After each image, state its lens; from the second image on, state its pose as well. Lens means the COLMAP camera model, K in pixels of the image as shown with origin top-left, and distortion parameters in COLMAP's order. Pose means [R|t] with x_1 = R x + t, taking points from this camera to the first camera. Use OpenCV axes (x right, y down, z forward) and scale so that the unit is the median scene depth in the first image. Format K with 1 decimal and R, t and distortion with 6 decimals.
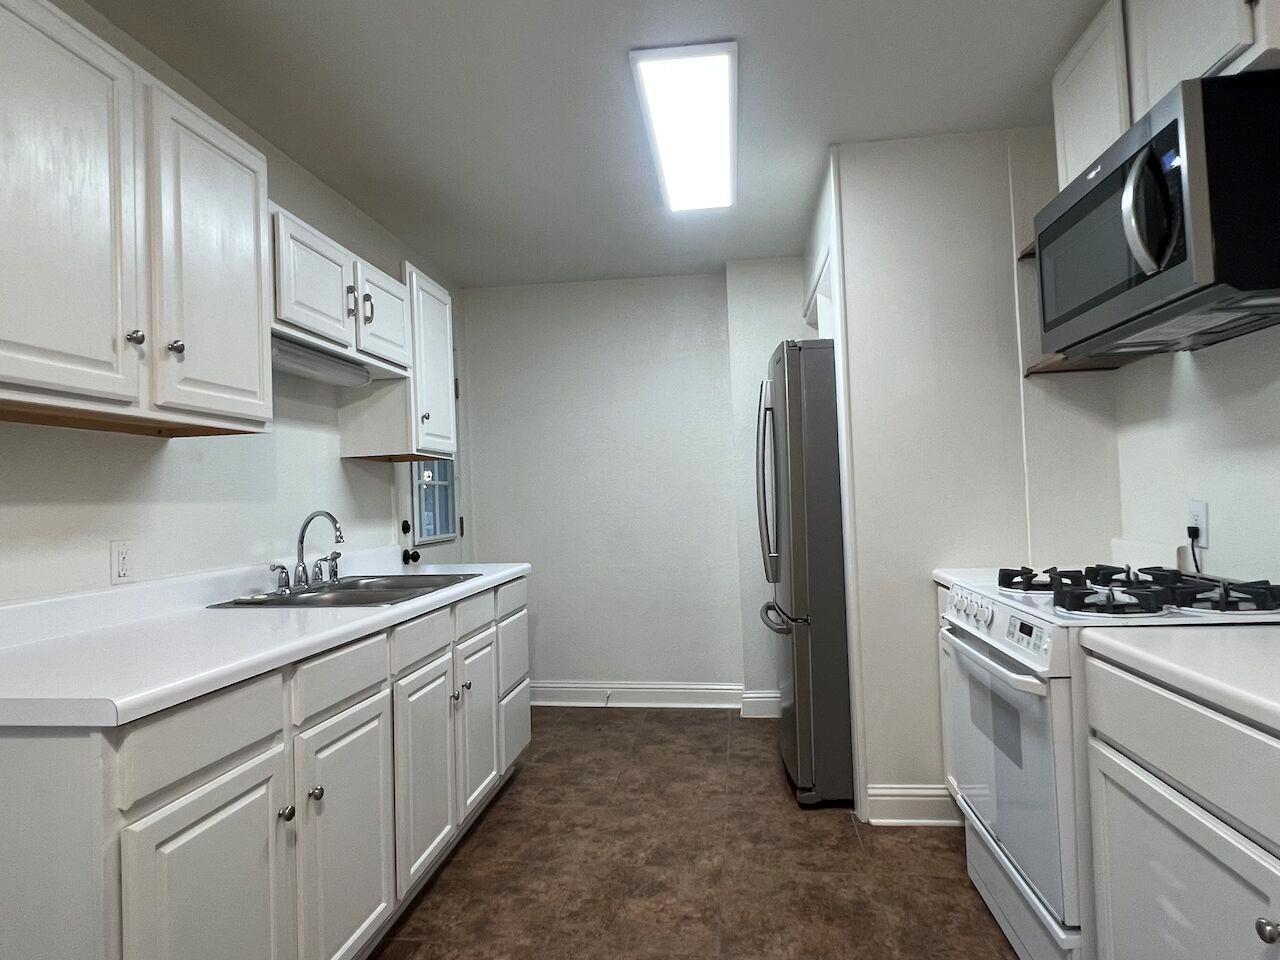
lens RADIAL K [[753.3, 0, 633.7], [0, 753.3, 477.4], [0, 0, 1]] dist [0.007534, -0.000838]
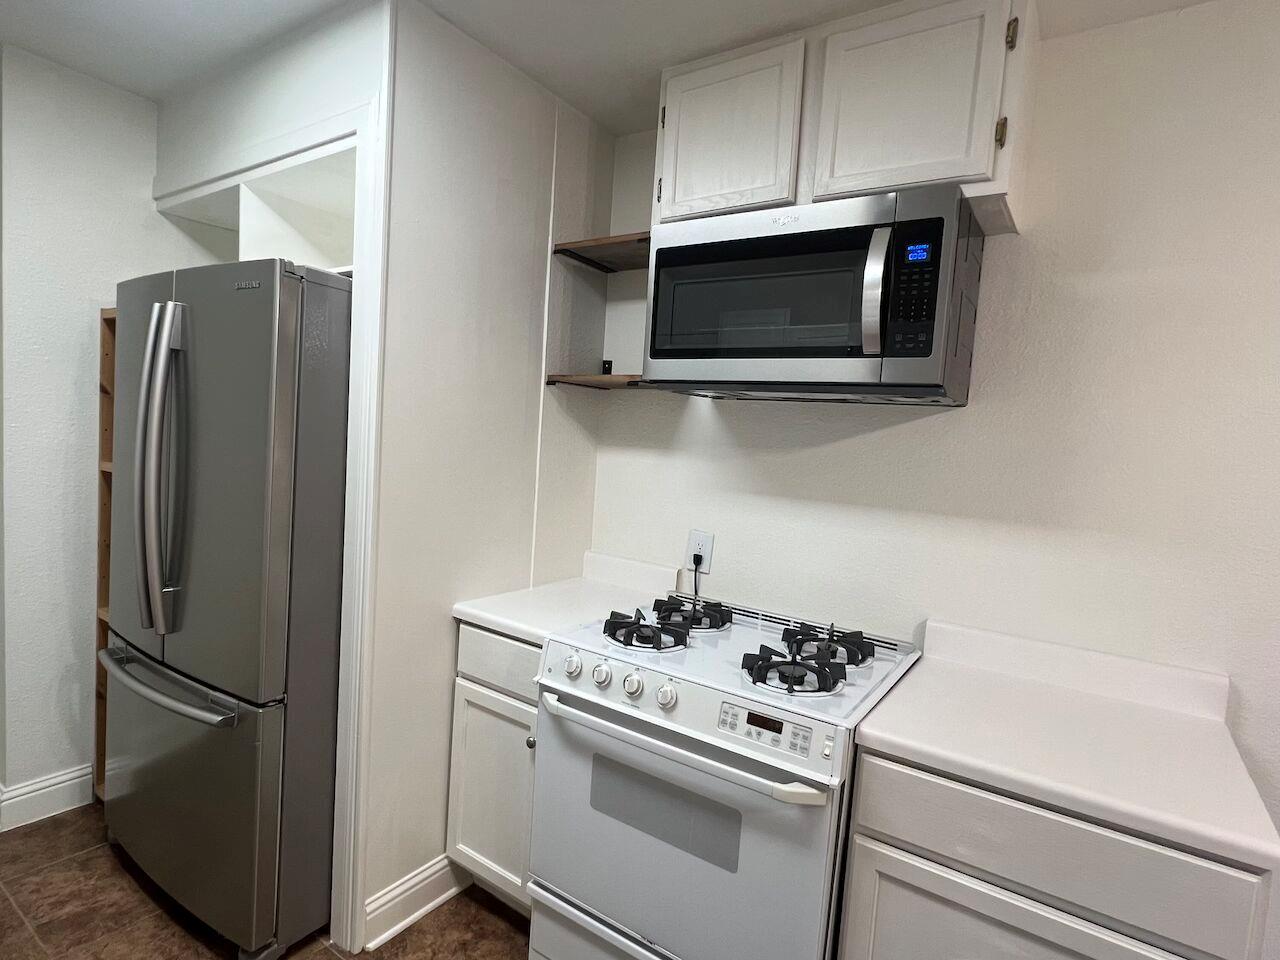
lens RADIAL K [[678.9, 0, 630.8], [0, 678.9, 484.1], [0, 0, 1]] dist [-0.004946, 0.002447]
pose [[0.457326, 0.003207, 0.889293, -0.200761], [-0.106947, 0.992934, 0.051418, -0.077710], [-0.882845, -0.118623, 0.454437, 0.620317]]
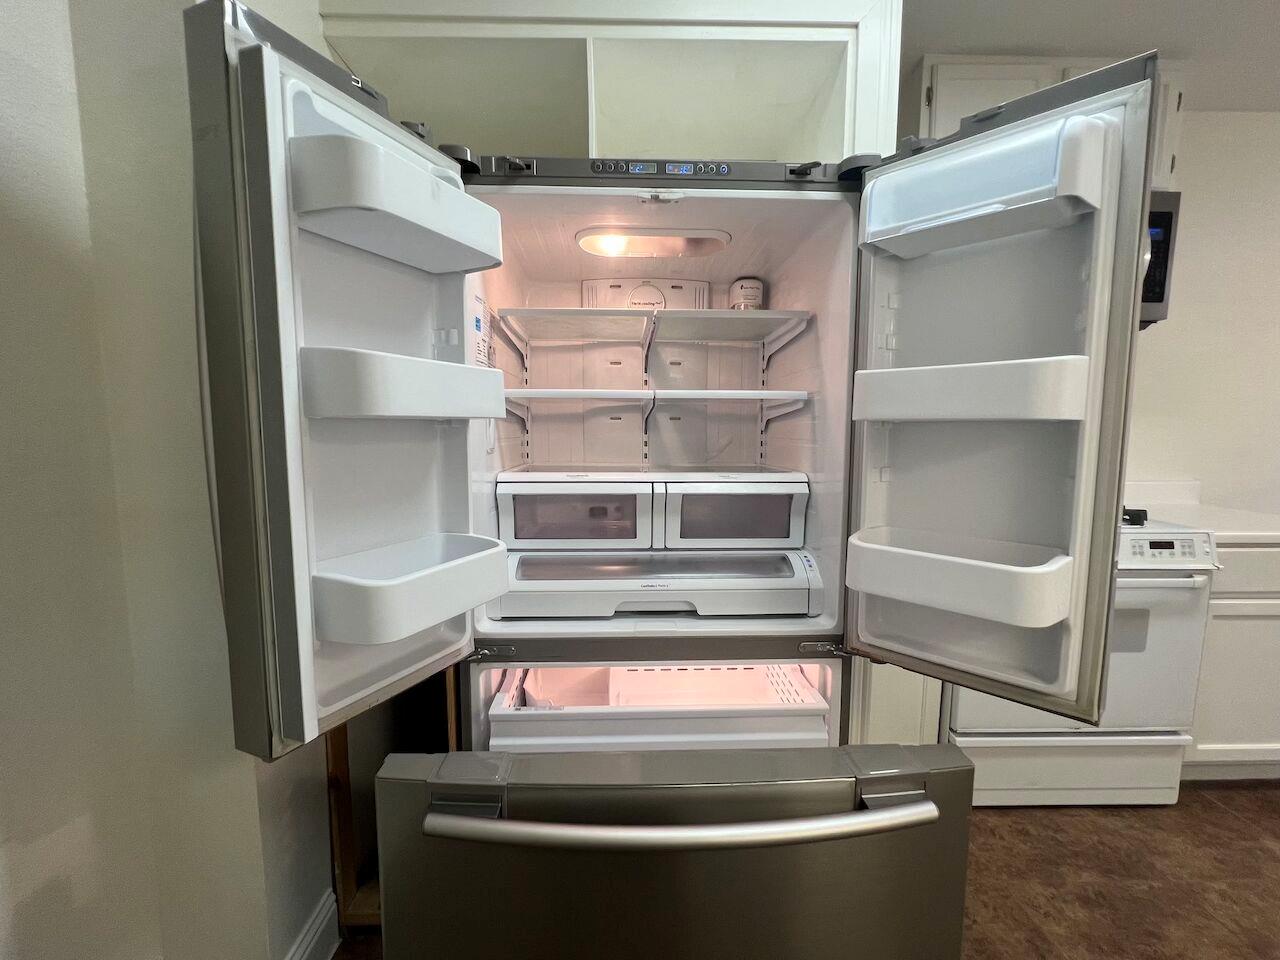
lens RADIAL K [[556.9, 0, 639.5], [0, 556.9, 483.9], [0, 0, 1]] dist [-0.007245, 0.000338]
pose [[-0.140530, -0.069975, 0.987601, -0.227295], [-0.021257, 0.997483, 0.067650, 0.037234], [-0.989848, -0.011487, -0.141663, 1.557698]]
